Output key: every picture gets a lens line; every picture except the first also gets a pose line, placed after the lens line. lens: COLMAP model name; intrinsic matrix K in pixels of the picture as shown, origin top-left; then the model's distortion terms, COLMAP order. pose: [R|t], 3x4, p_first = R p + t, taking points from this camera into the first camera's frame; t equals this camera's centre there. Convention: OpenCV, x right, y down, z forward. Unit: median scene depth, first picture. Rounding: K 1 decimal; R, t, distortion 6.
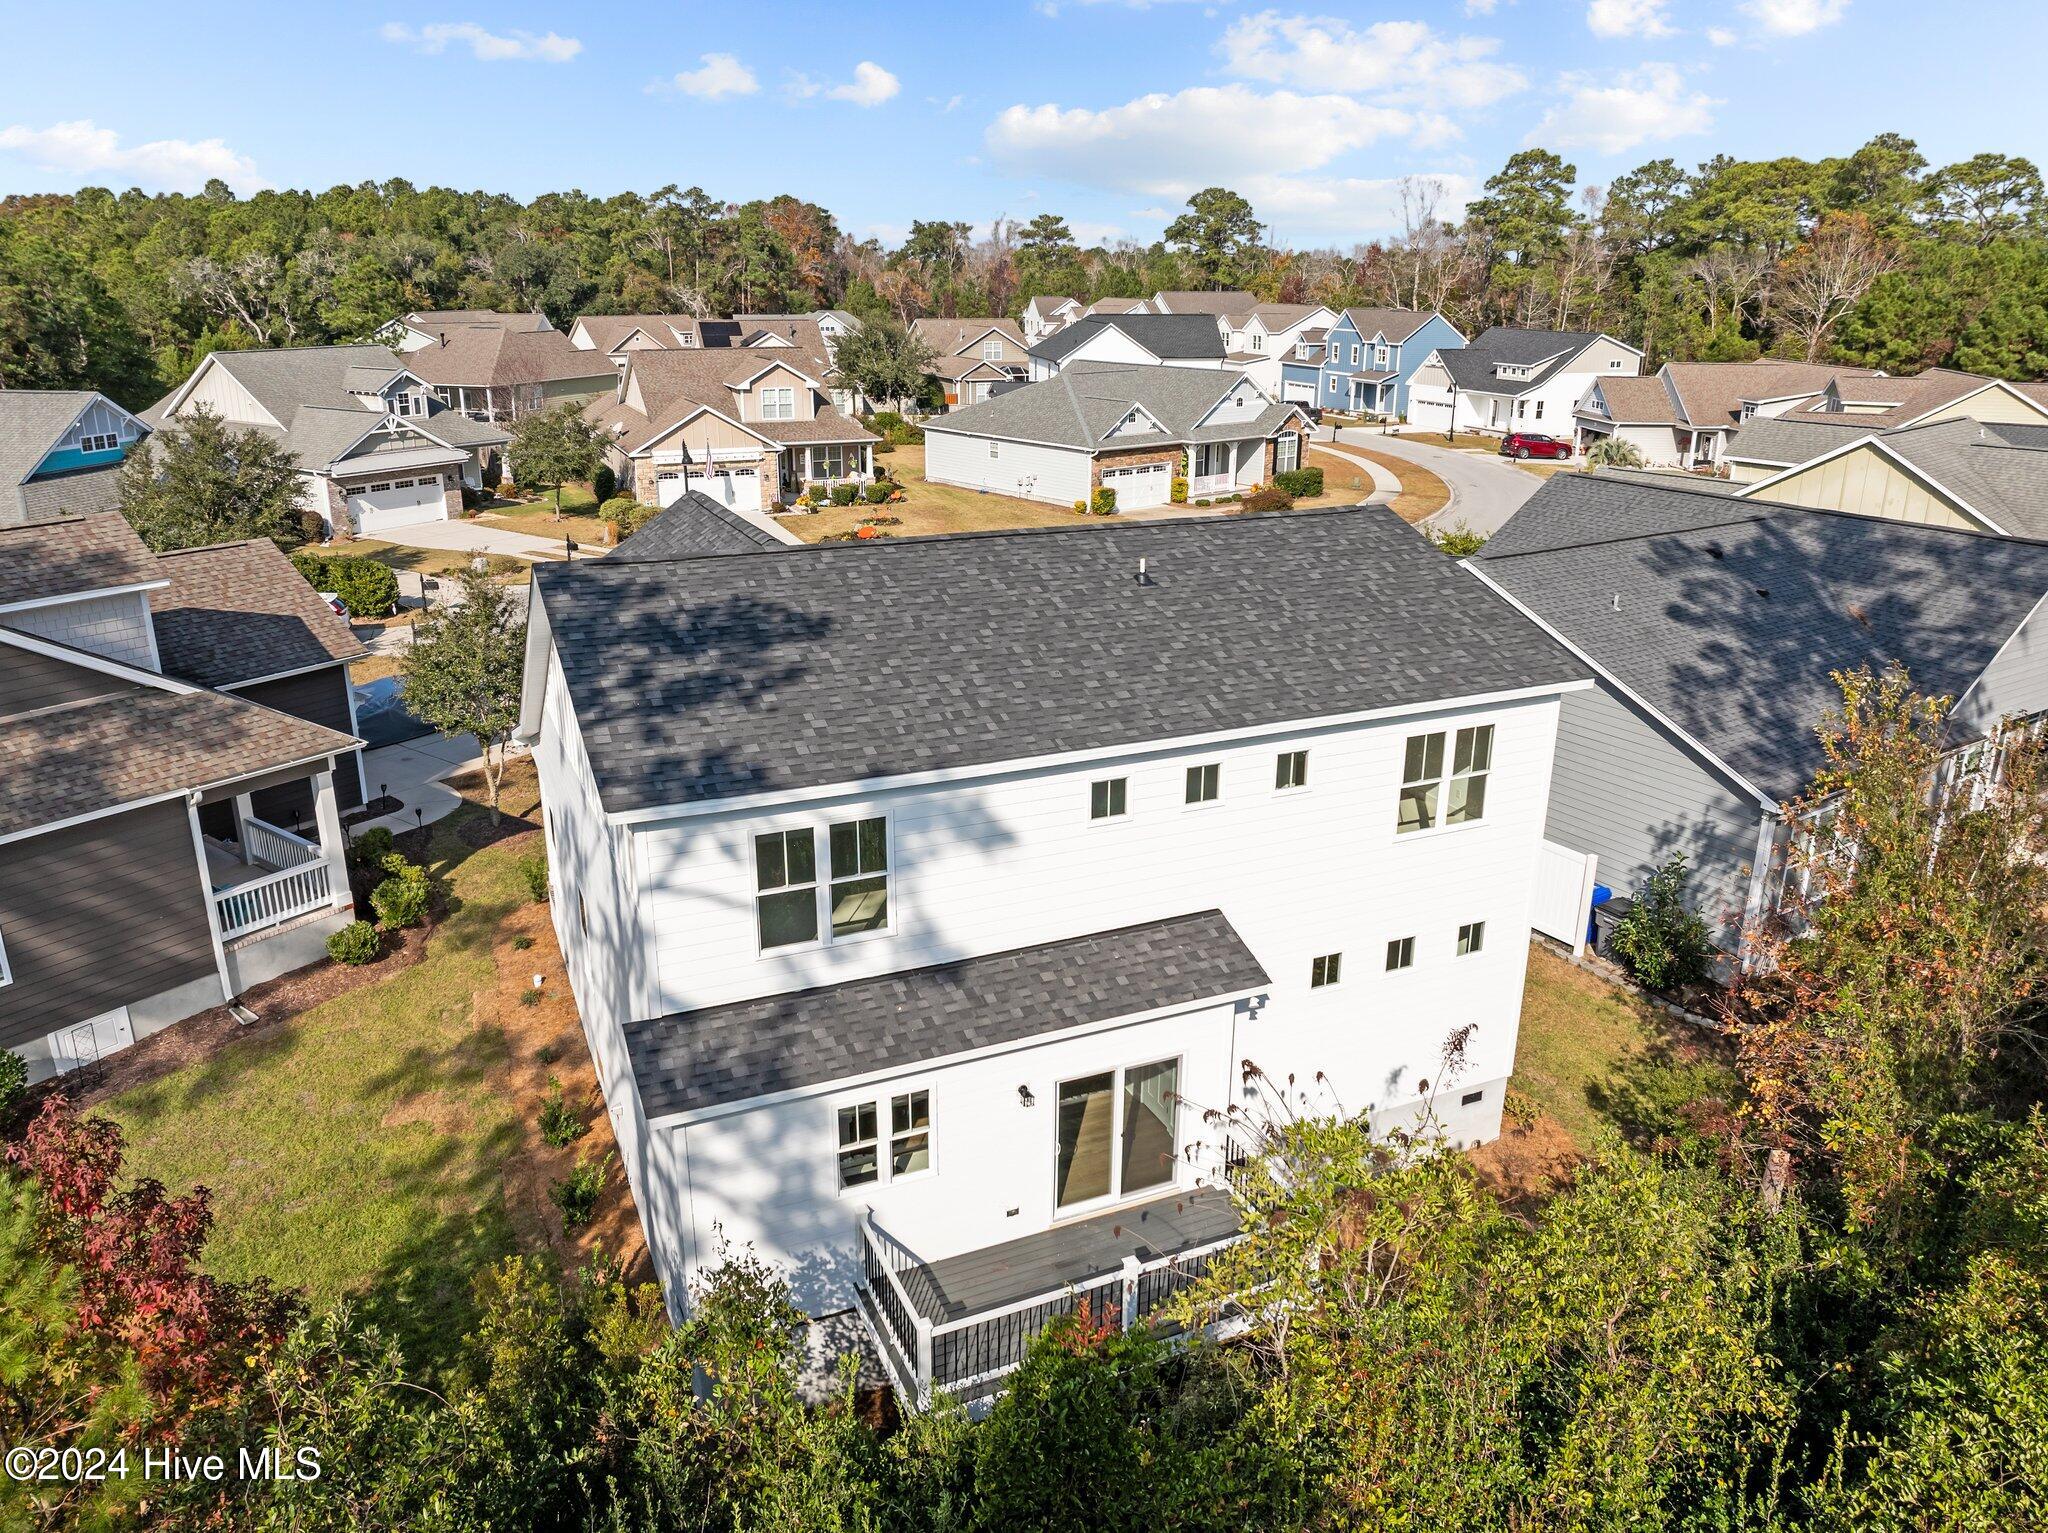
lens RADIAL K [[1439.6, 0, 1036.5], [0, 1439.6, 759.5], [0, 0, 1]] dist [-0.034036, -0.010597]
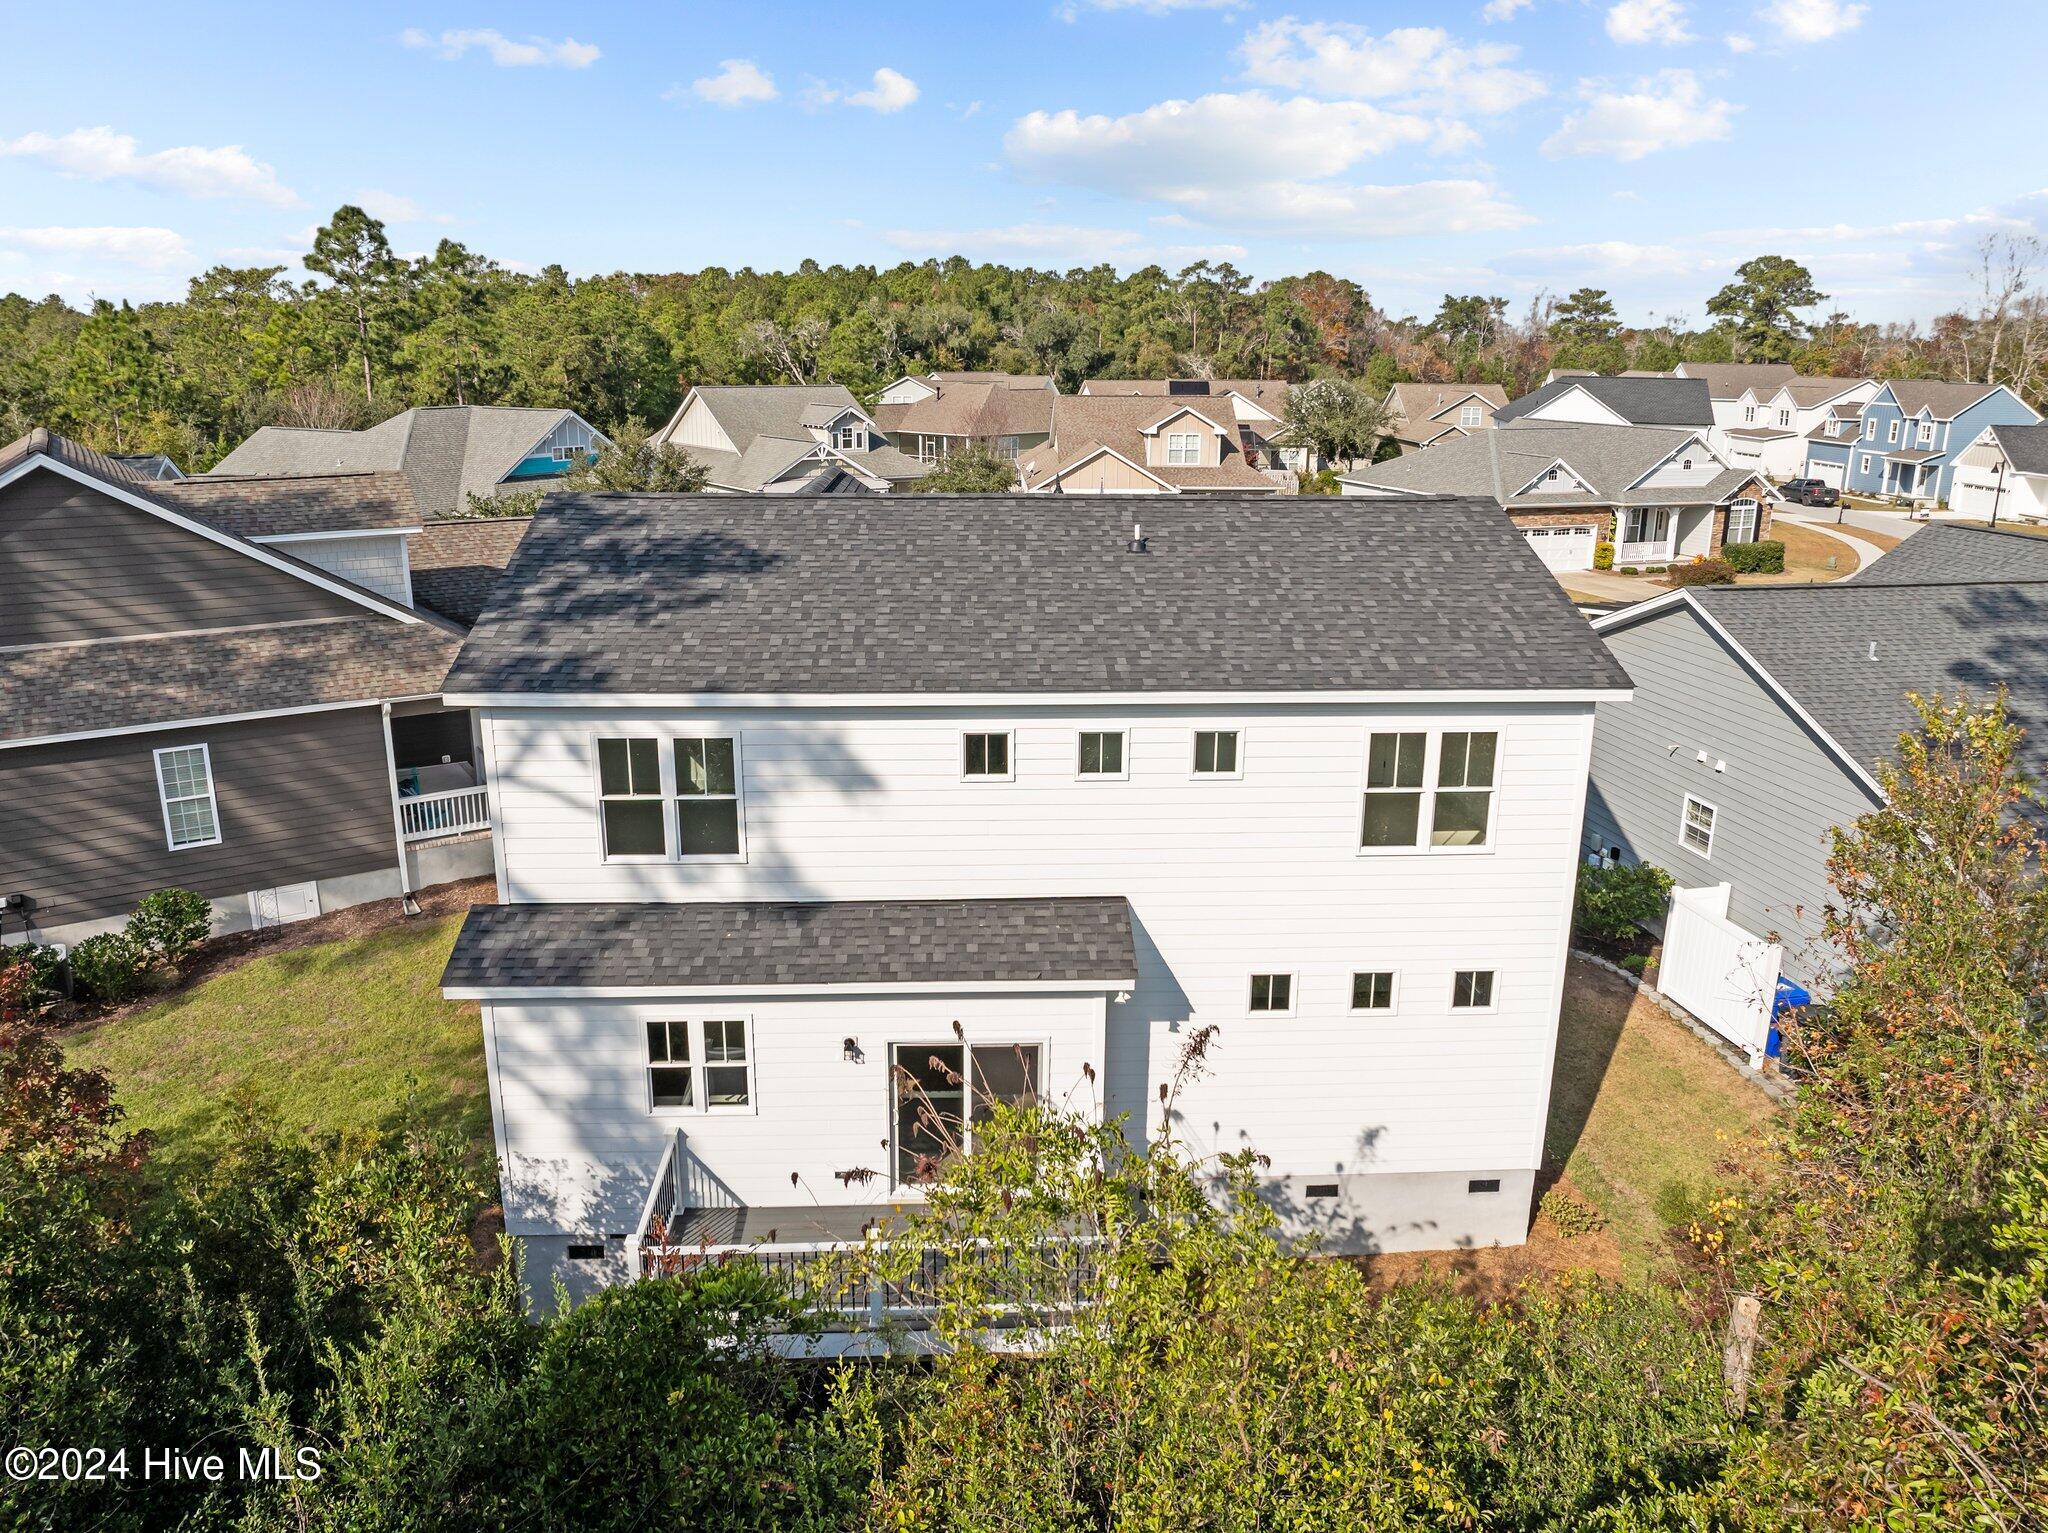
lens RADIAL K [[1439.6, 0, 1036.5], [0, 1439.6, 759.5], [0, 0, 1]] dist [-0.034036, -0.010597]
pose [[0.932276, 0.099603, -0.347764, 0.262248], [-0.117812, 0.992534, -0.031556, 0.036334], [0.342025, 0.070390, 0.937051, 0.084951]]
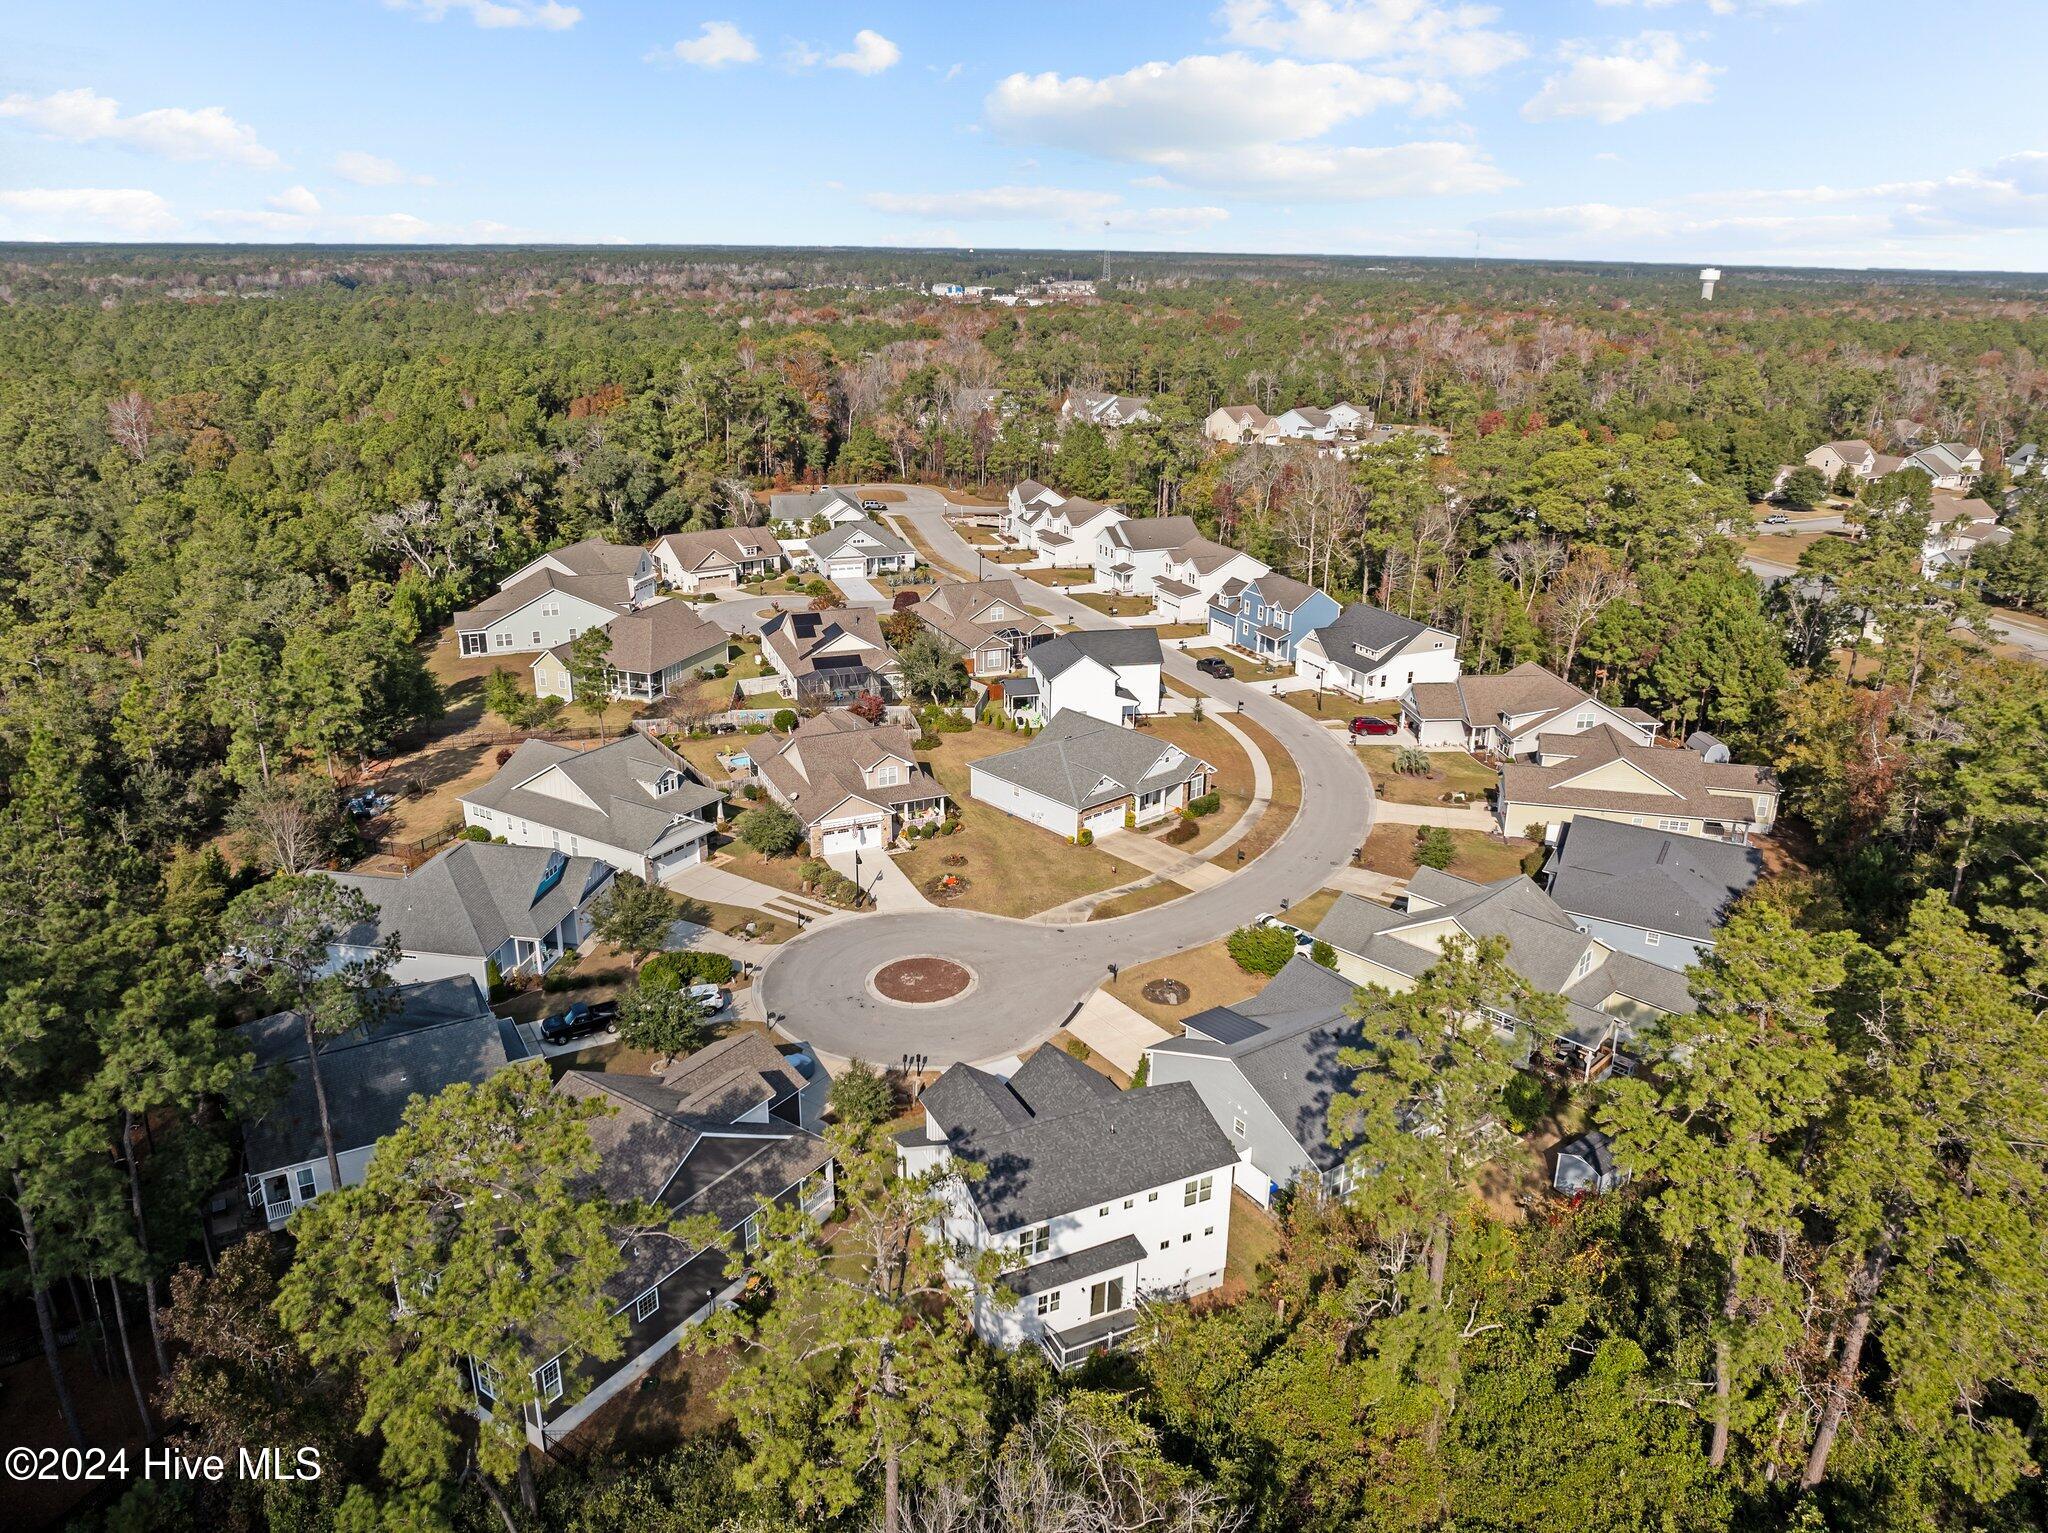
lens RADIAL K [[1439.6, 0, 1036.5], [0, 1439.6, 759.5], [0, 0, 1]] dist [-0.034036, -0.010597]
pose [[0.999569, -0.000304, 0.029368, -0.156669], [-0.000154, 0.999878, 0.015590, -0.798990], [-0.029369, -0.015588, 0.999447, -1.805214]]
